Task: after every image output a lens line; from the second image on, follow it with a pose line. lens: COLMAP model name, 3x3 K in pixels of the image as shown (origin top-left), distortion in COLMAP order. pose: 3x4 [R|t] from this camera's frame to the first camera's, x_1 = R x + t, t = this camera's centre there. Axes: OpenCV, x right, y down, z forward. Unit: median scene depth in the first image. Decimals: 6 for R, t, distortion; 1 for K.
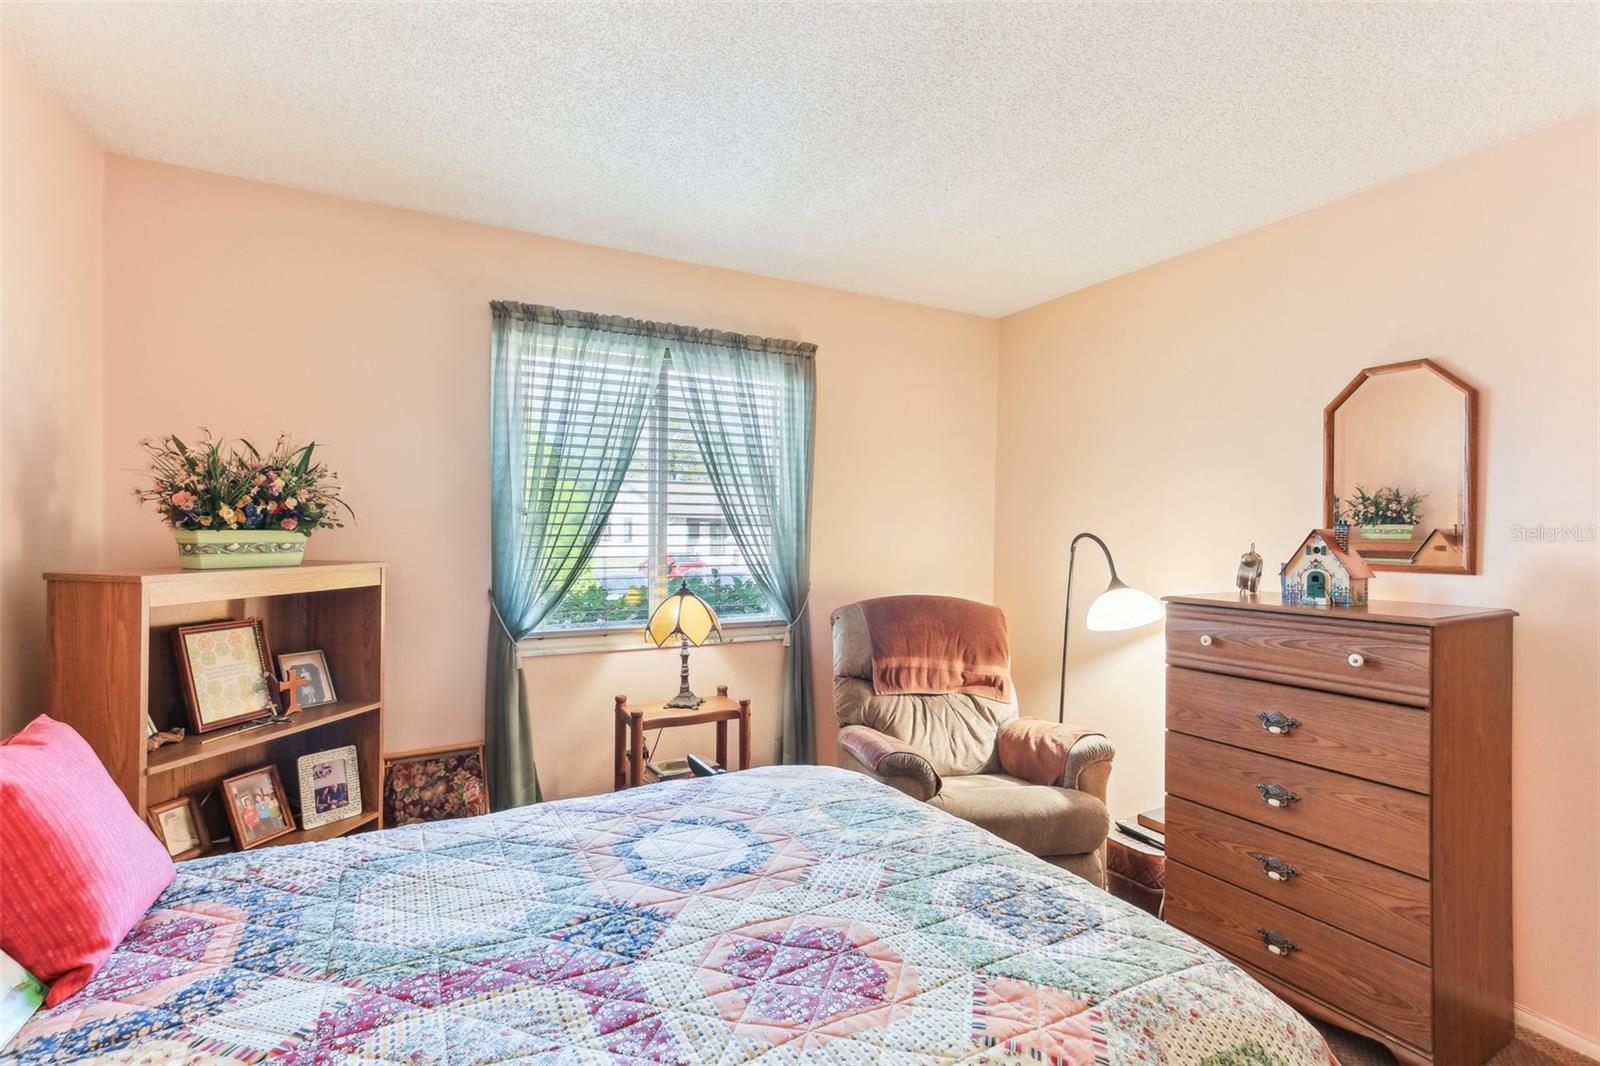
lens RADIAL K [[761.5, 0, 804.8], [0, 761.5, 547.3], [0, 0, 1]] dist [0.013724, 0.000735]
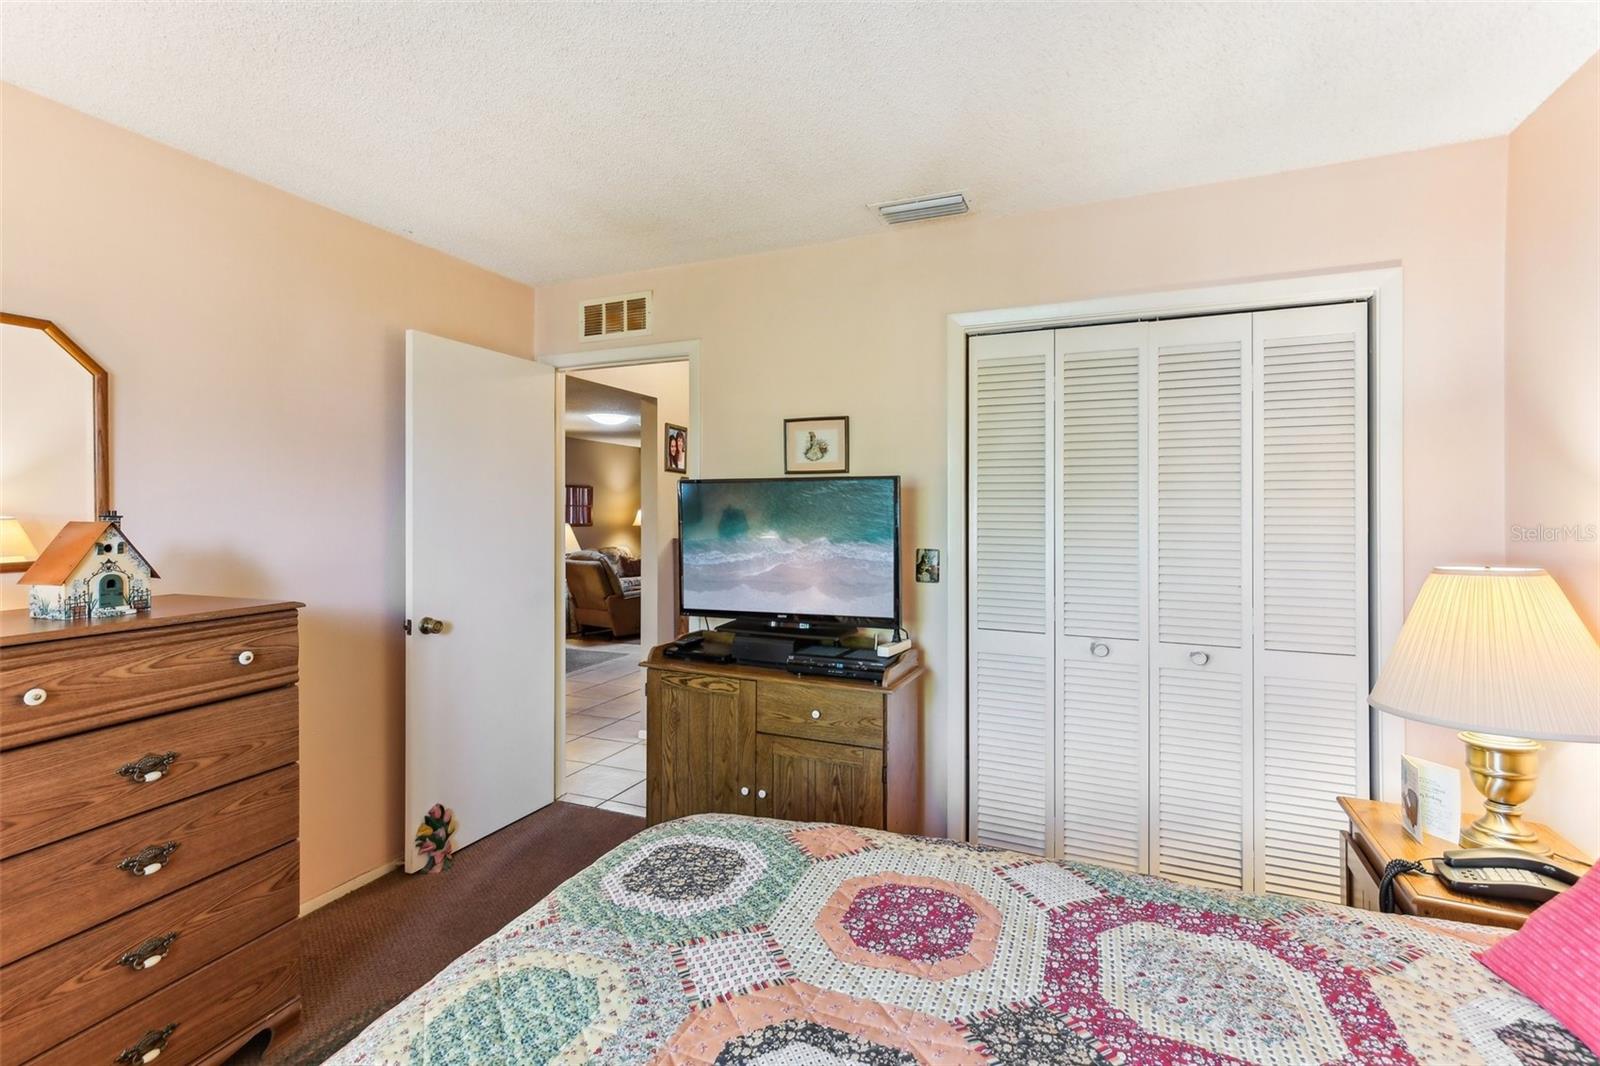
lens RADIAL K [[740.8, 0, 800.0], [0, 740.8, 533.0], [0, 0, 1]] dist [-0.000331, 0.000199]
pose [[-0.623423, -0.030065, 0.781306, -0.382010], [0.011137, 0.998818, 0.047321, -0.040422], [-0.781805, 0.038202, -0.622351, 0.922475]]
